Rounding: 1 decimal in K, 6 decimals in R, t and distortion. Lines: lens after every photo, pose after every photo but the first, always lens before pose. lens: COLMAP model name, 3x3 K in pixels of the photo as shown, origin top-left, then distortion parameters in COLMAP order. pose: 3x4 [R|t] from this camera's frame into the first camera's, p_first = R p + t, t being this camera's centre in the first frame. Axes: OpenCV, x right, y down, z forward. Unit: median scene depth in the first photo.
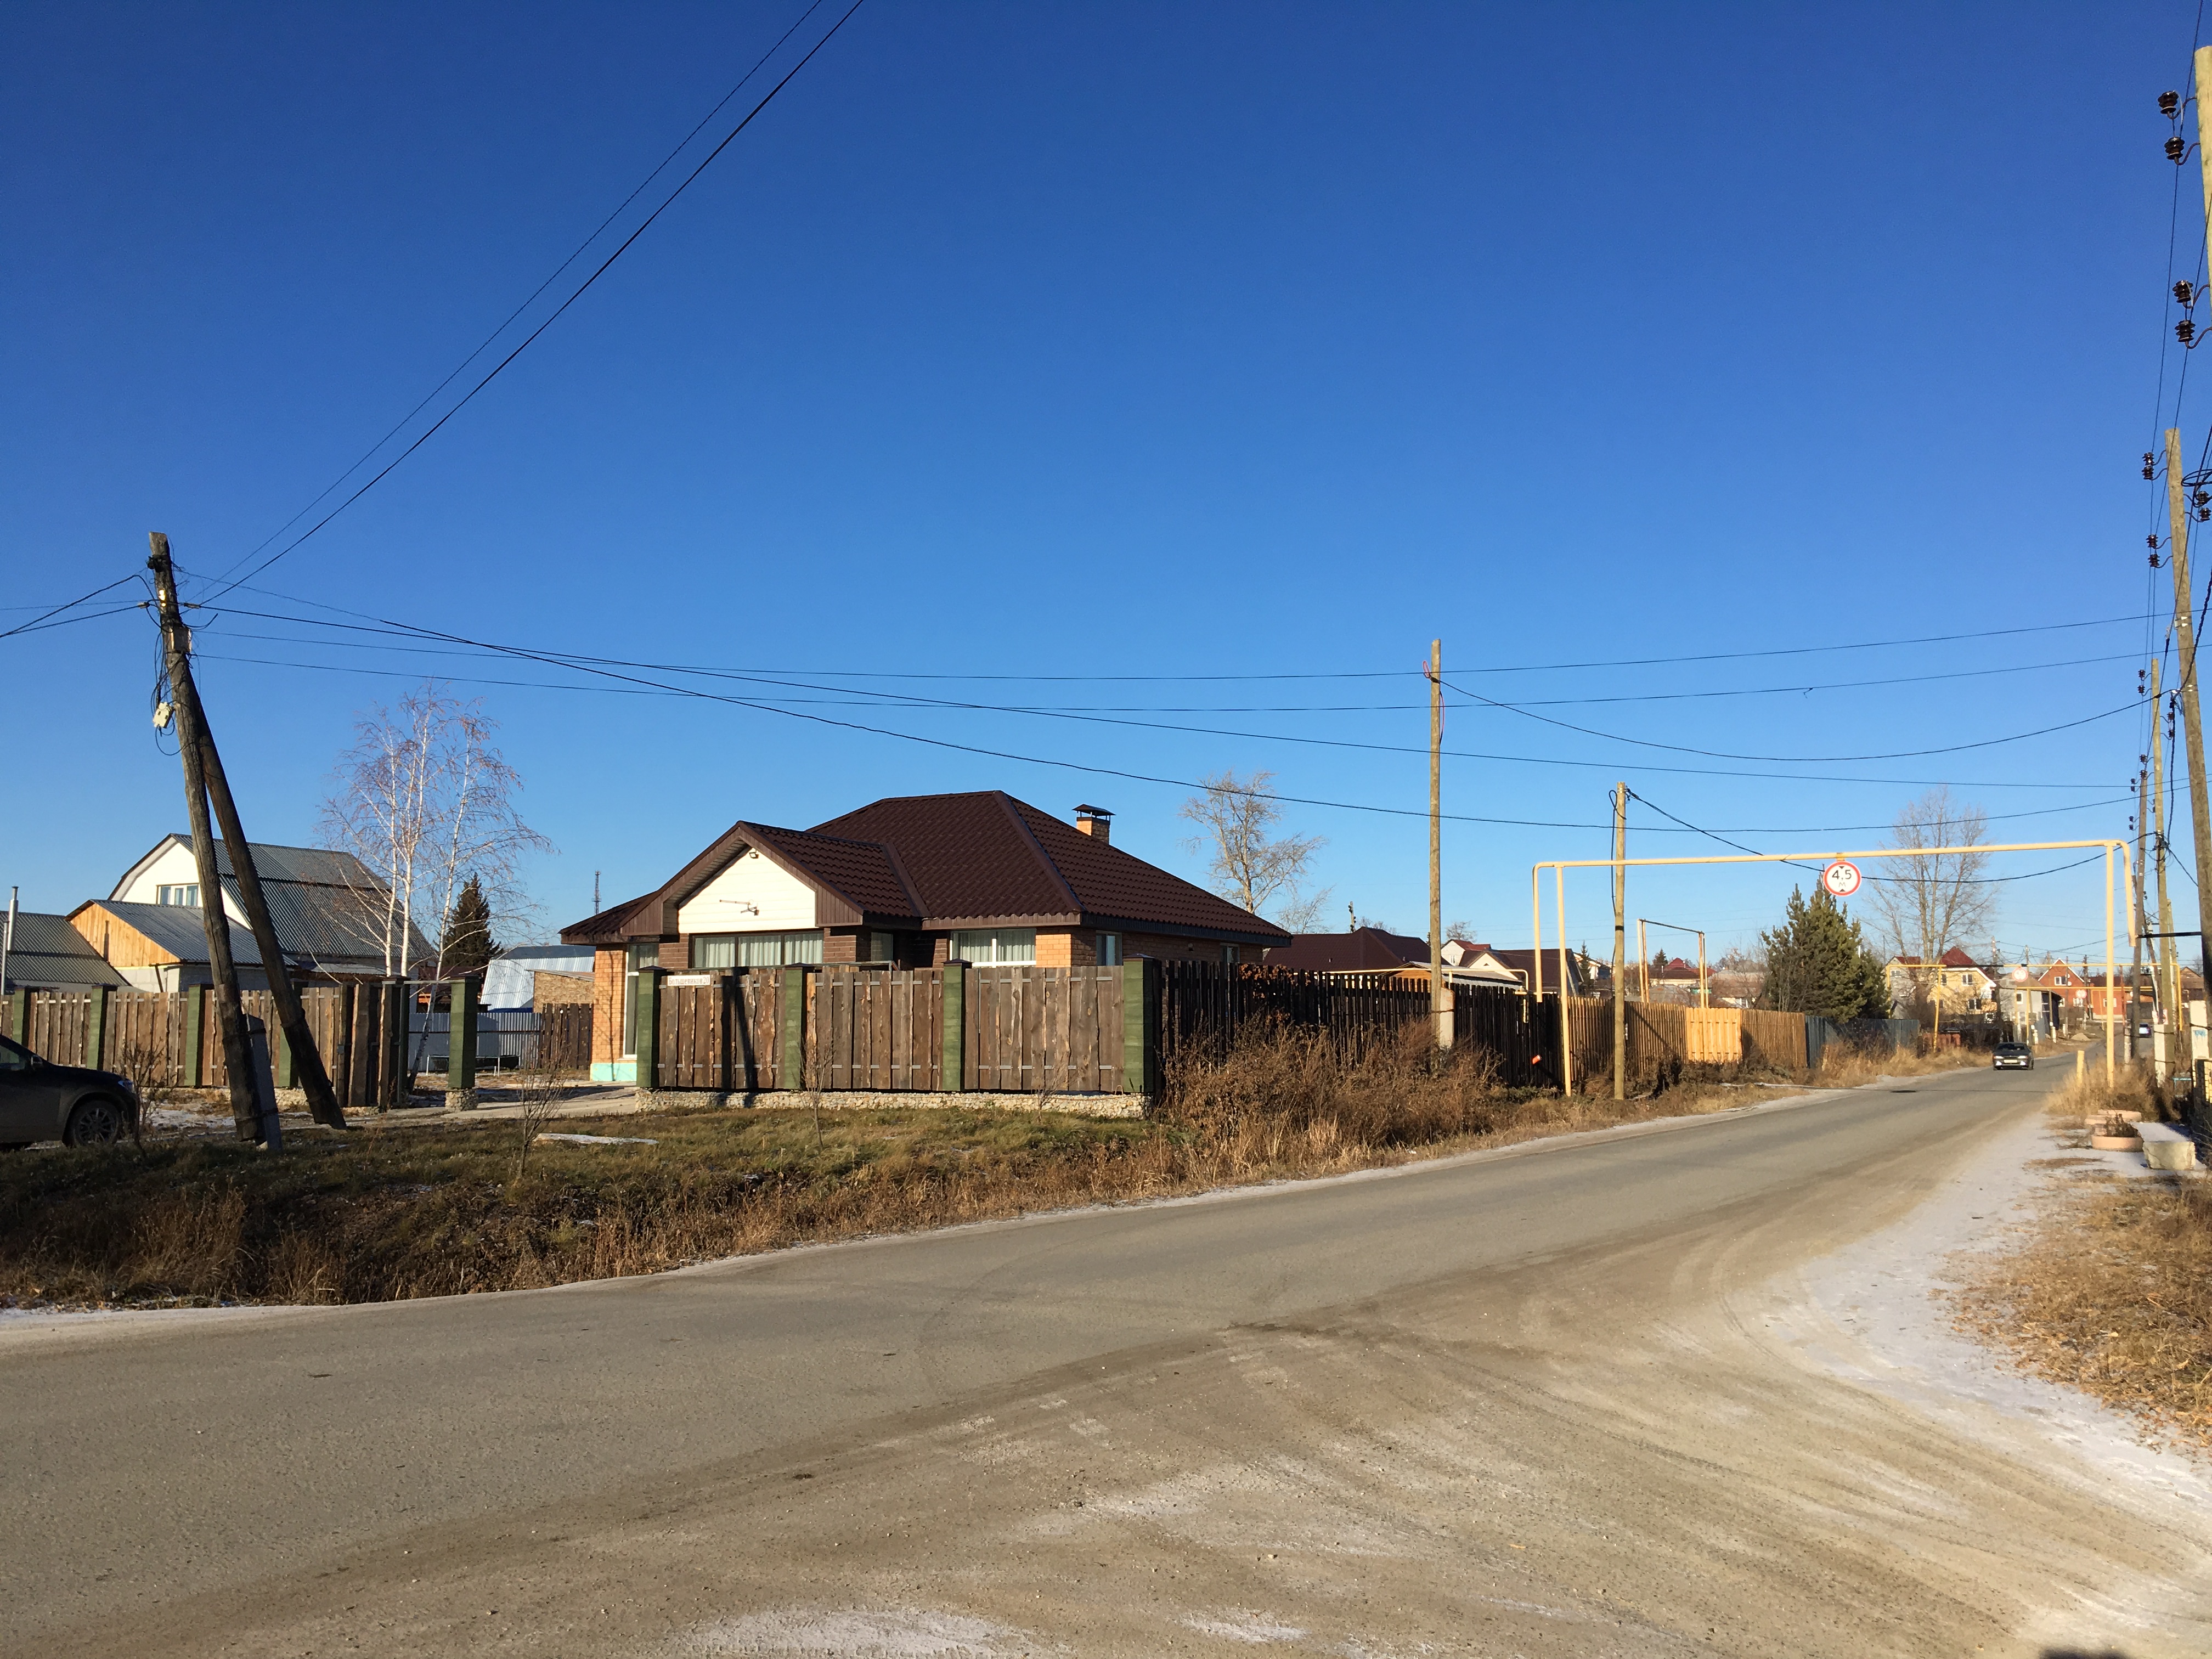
lens RADIAL K [[1851.4, 0, 1088.5], [0, 1851.4, 820.1], [0, 0, 1]] dist [0.091249, -0.131533]
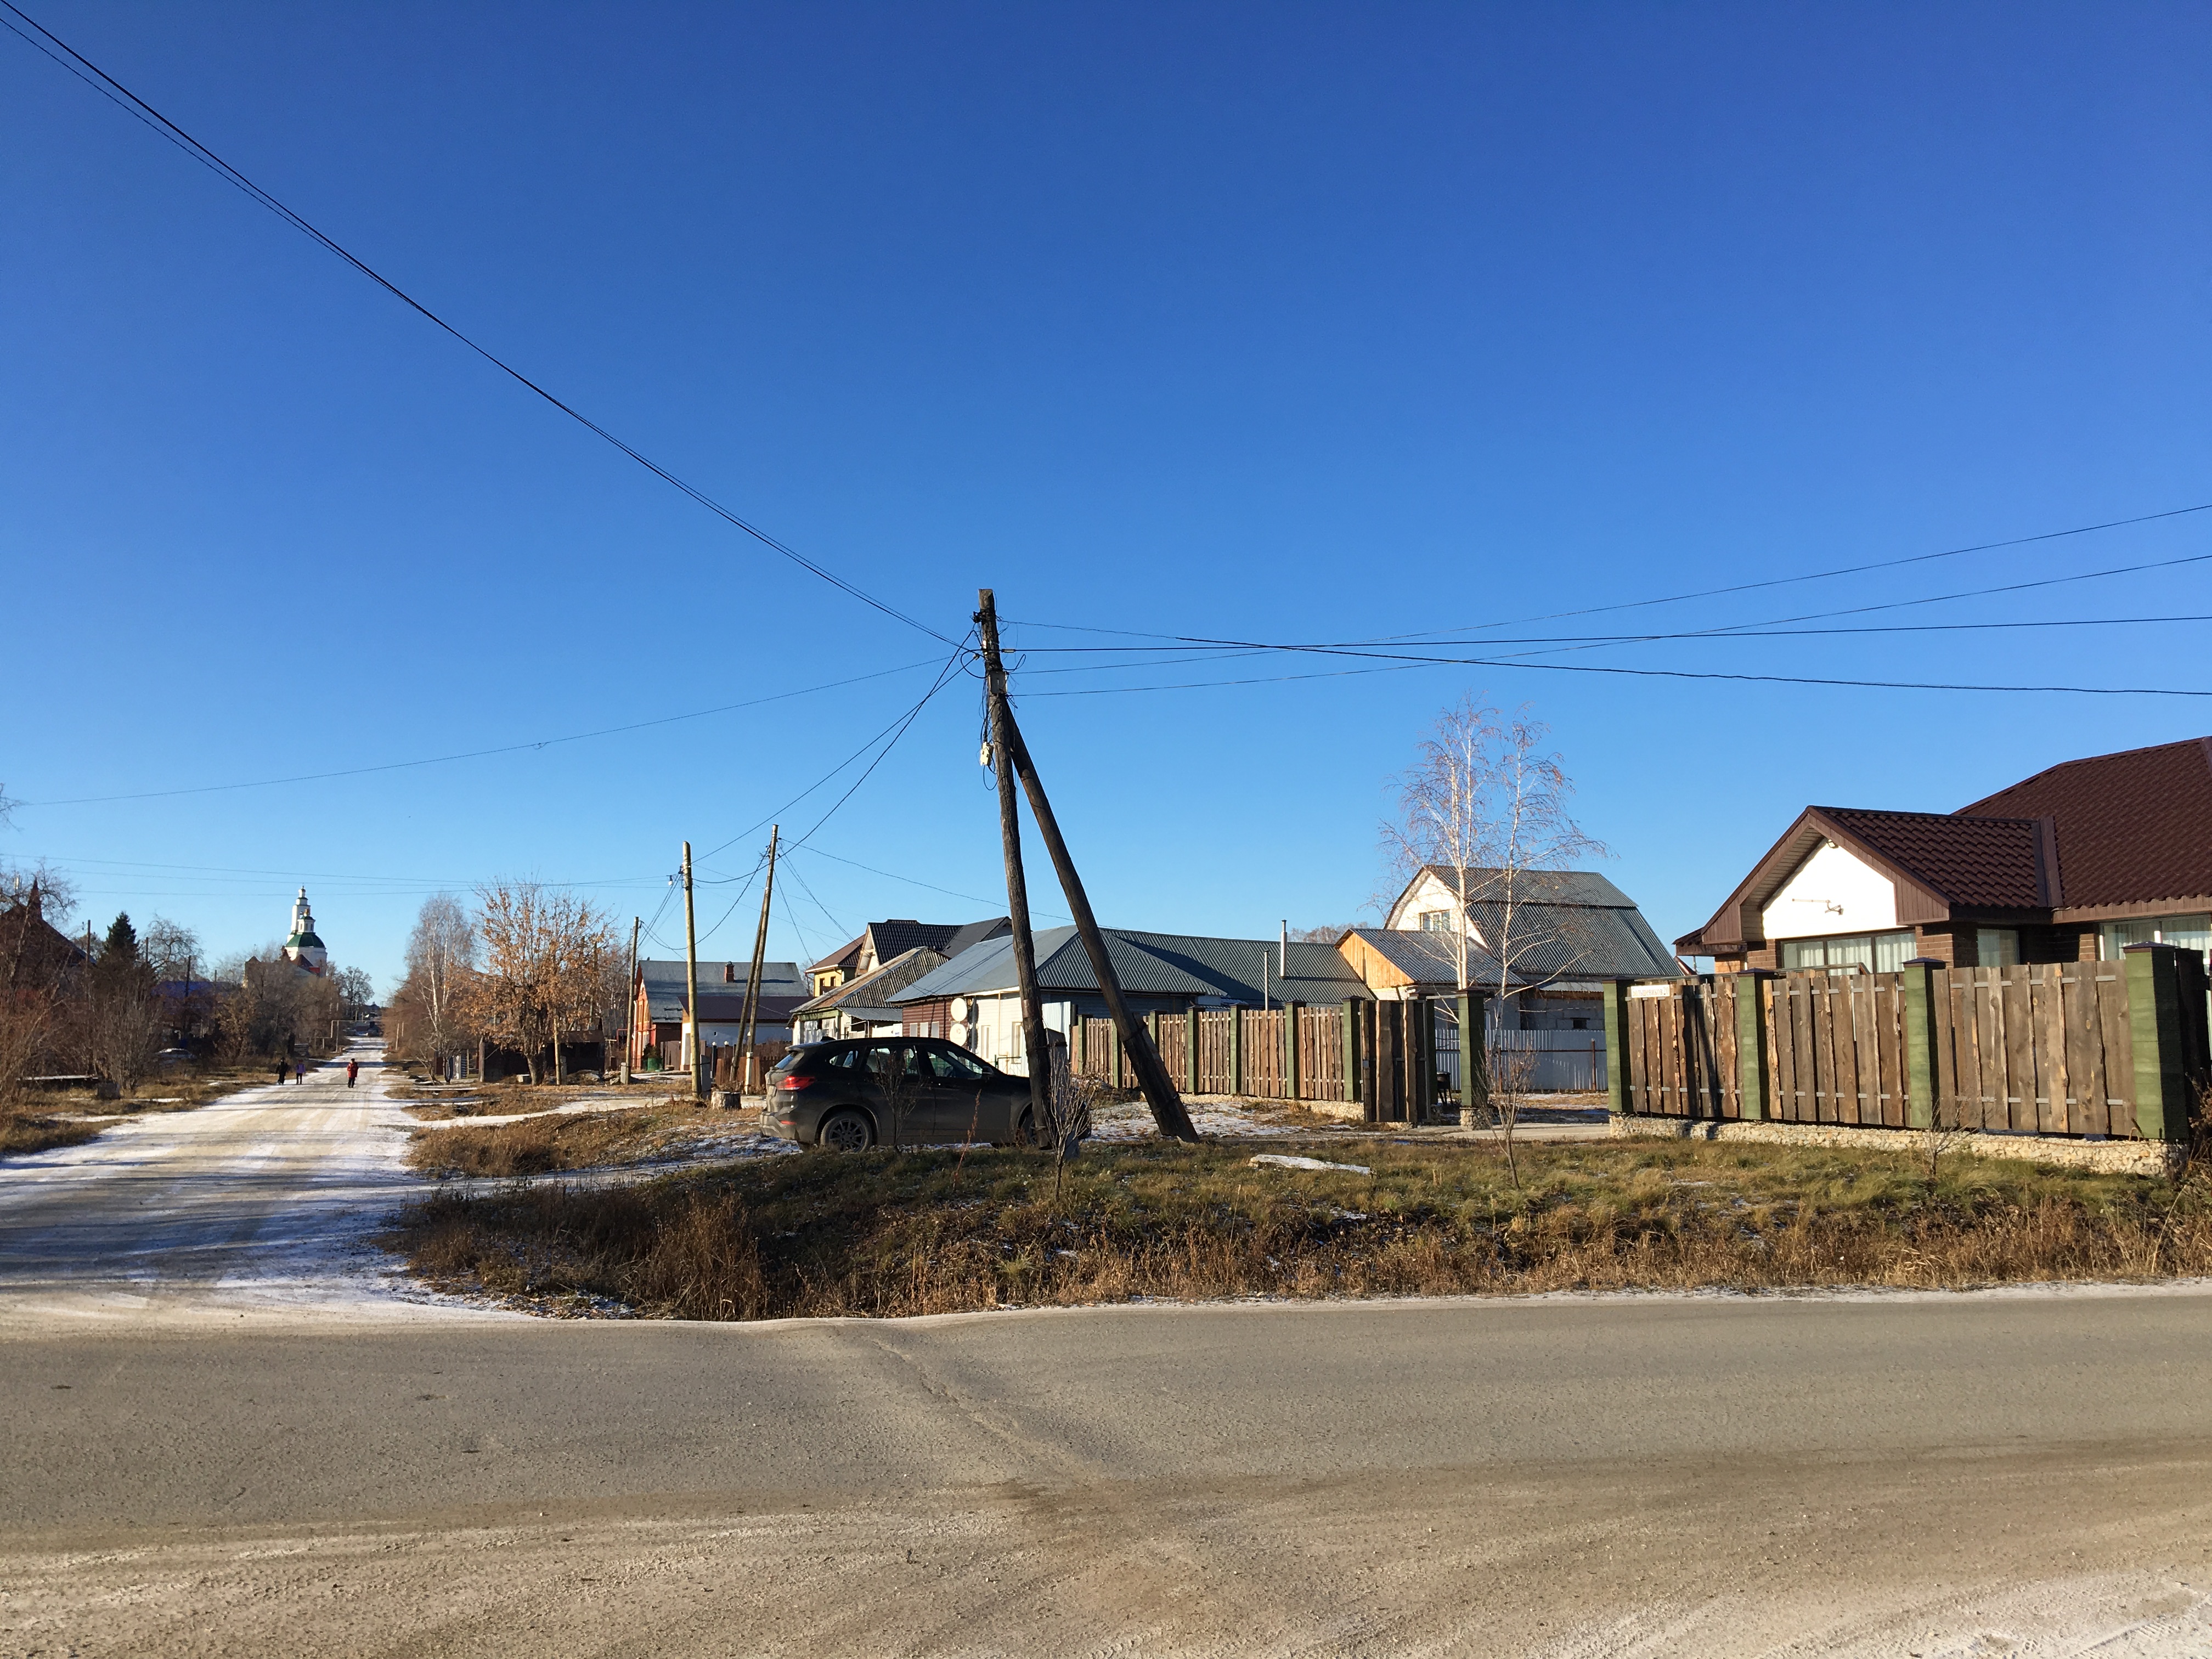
lens RADIAL K [[1851.4, 0, 1099.2], [0, 1851.4, 823.7], [0, 0, 1]] dist [0.091249, -0.131533]
pose [[0.737286, -0.081043, -0.670702, 0.149436], [0.075340, 0.996449, -0.037586, 0.016276], [0.671366, -0.022819, 0.740774, 0.137273]]
